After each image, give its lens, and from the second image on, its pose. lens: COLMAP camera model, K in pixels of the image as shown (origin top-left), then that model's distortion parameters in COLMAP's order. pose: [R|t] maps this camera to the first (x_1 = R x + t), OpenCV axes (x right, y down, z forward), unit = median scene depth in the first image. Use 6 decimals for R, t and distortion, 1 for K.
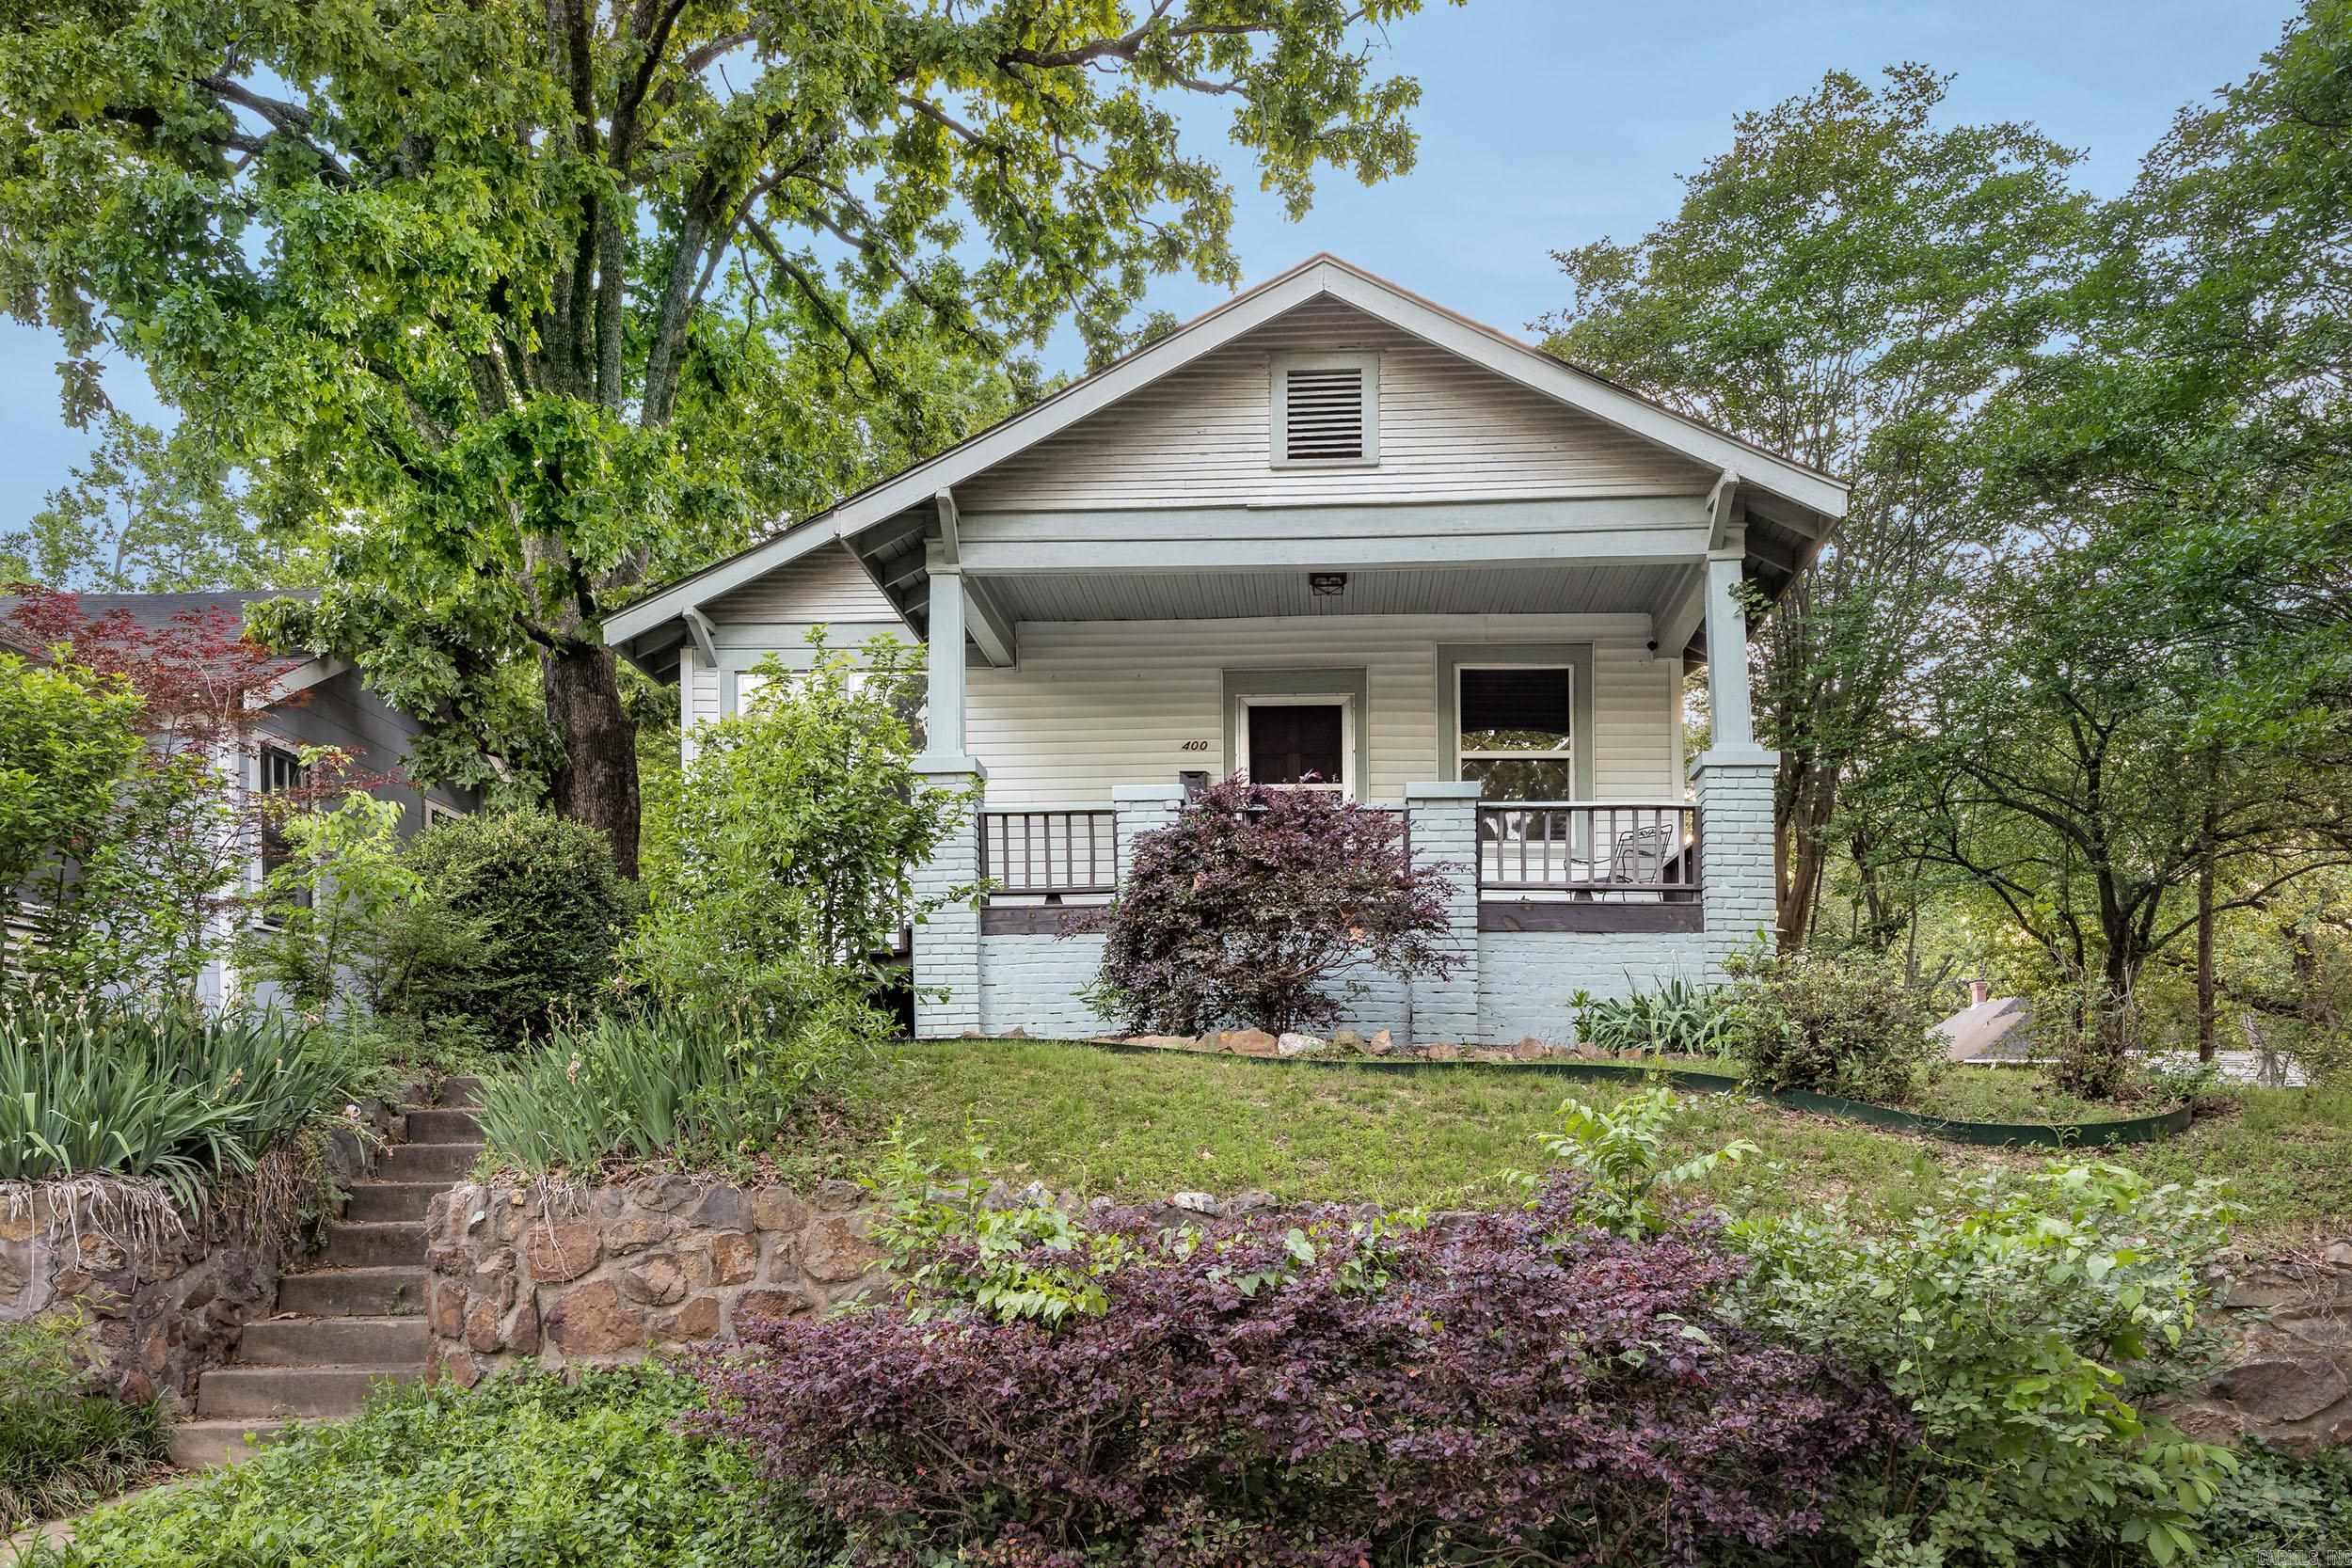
lens RADIAL K [[1516.0, 0, 1176.0], [0, 1516.0, 784.0], [0, 0, 1]] dist [0.072337, -0.001035]
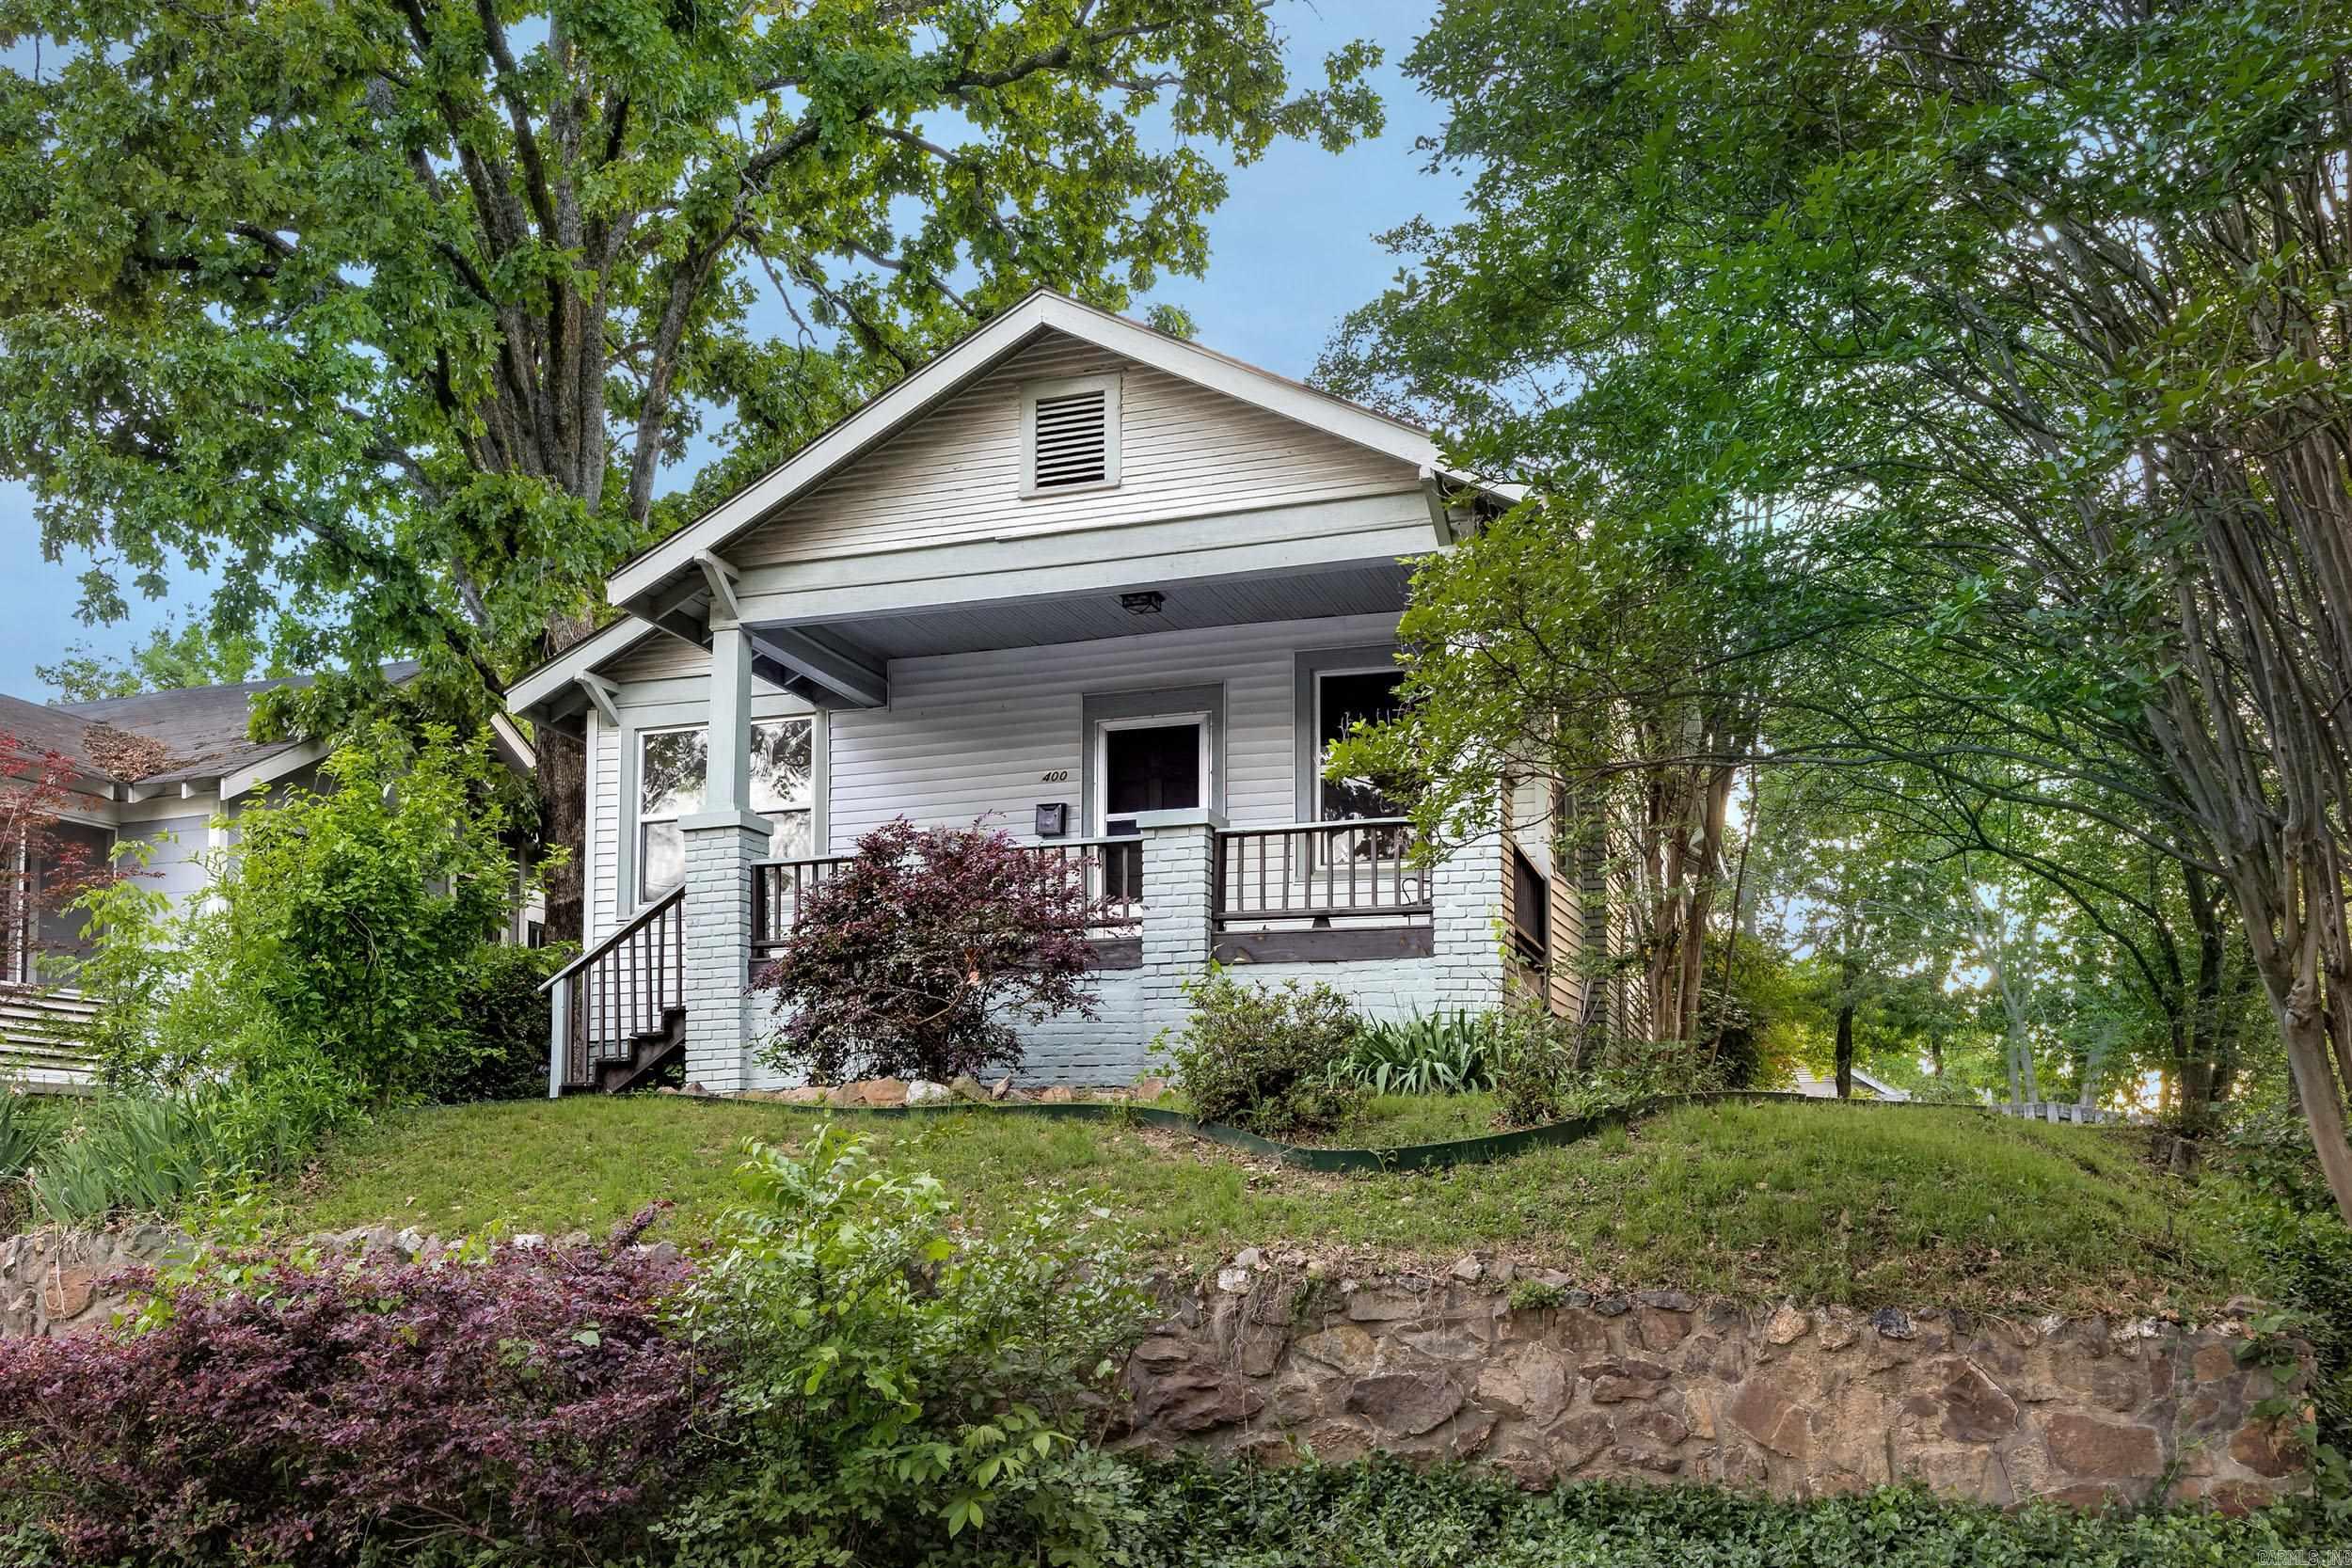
lens RADIAL K [[1749.7, 0, 1168.3], [0, 1749.7, 675.9], [0, 0, 1]] dist [0.030148, -0.006071]
pose [[0.976200, -0.073291, -0.204112, 0.375648], [0.059904, 0.995675, -0.071018, -0.006882], [0.208434, 0.057101, 0.976368, -0.079683]]
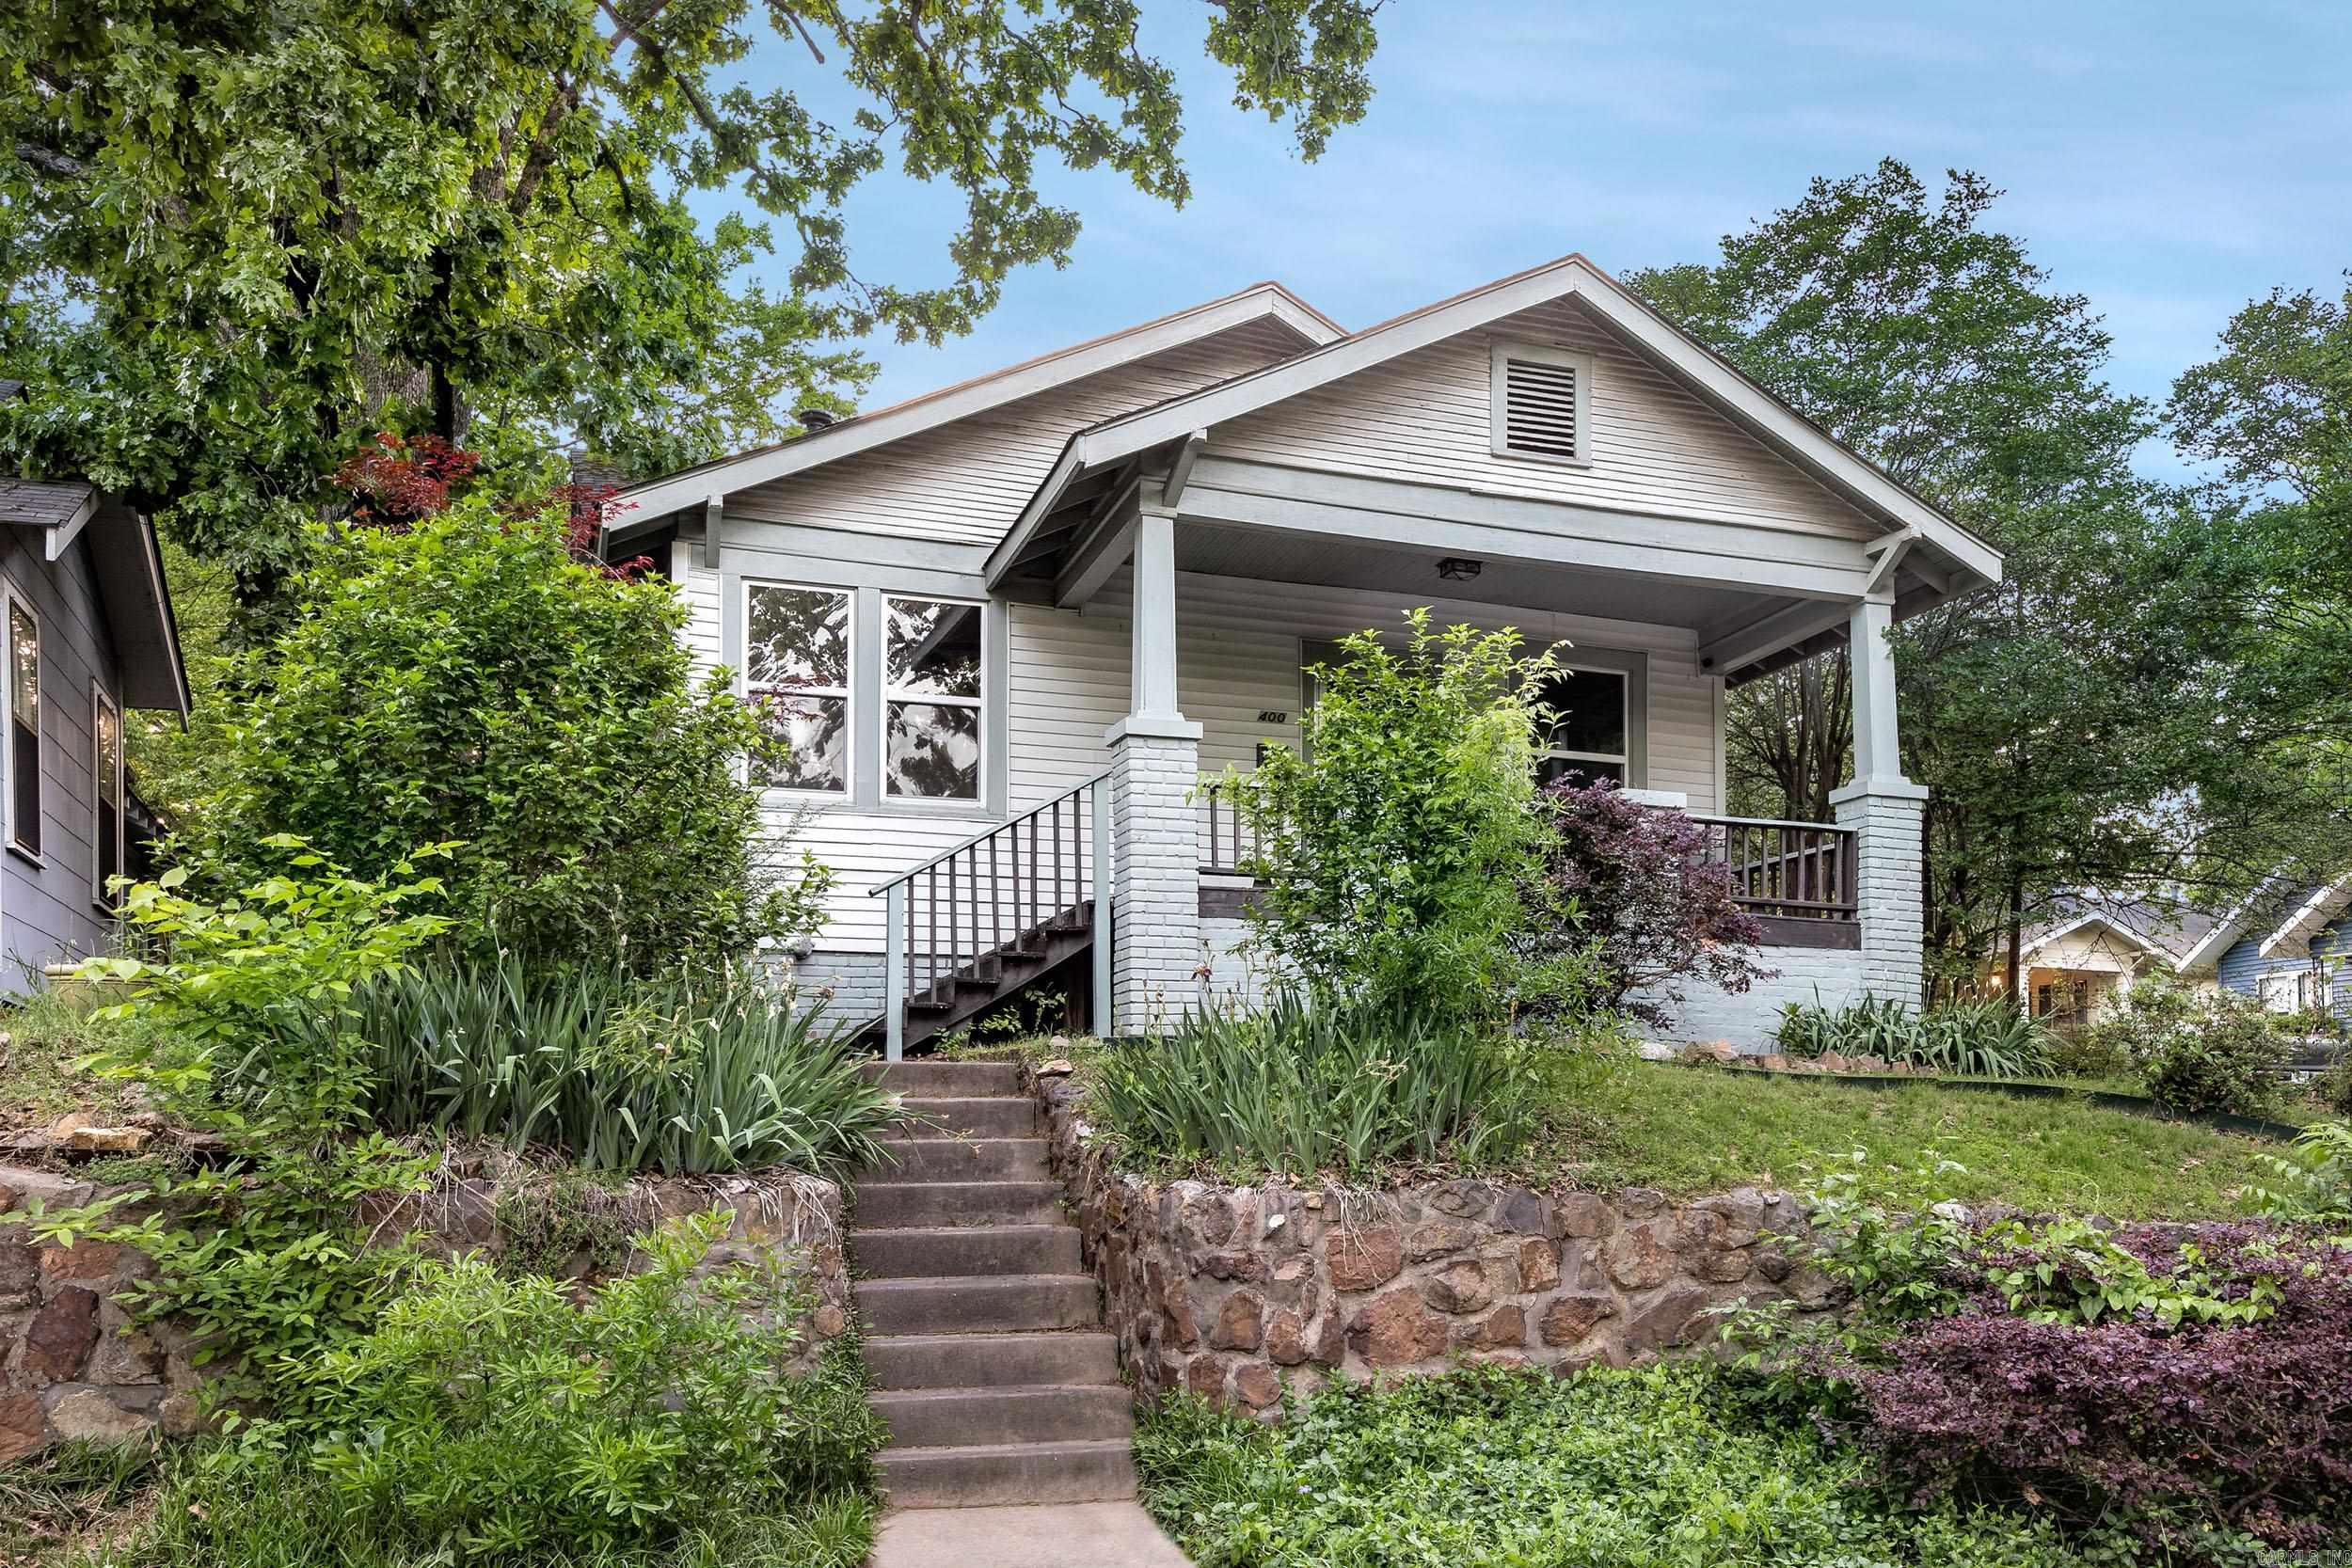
lens RADIAL K [[1722.8, 0, 1227.1], [0, 1722.8, 712.2], [0, 0, 1]] dist [0.079766, -0.000707]
pose [[0.931617, 0.092608, 0.351444, -0.468215], [-0.090392, 0.995646, -0.022745, -0.001033], [-0.352020, -0.010578, 0.935933, 0.012924]]
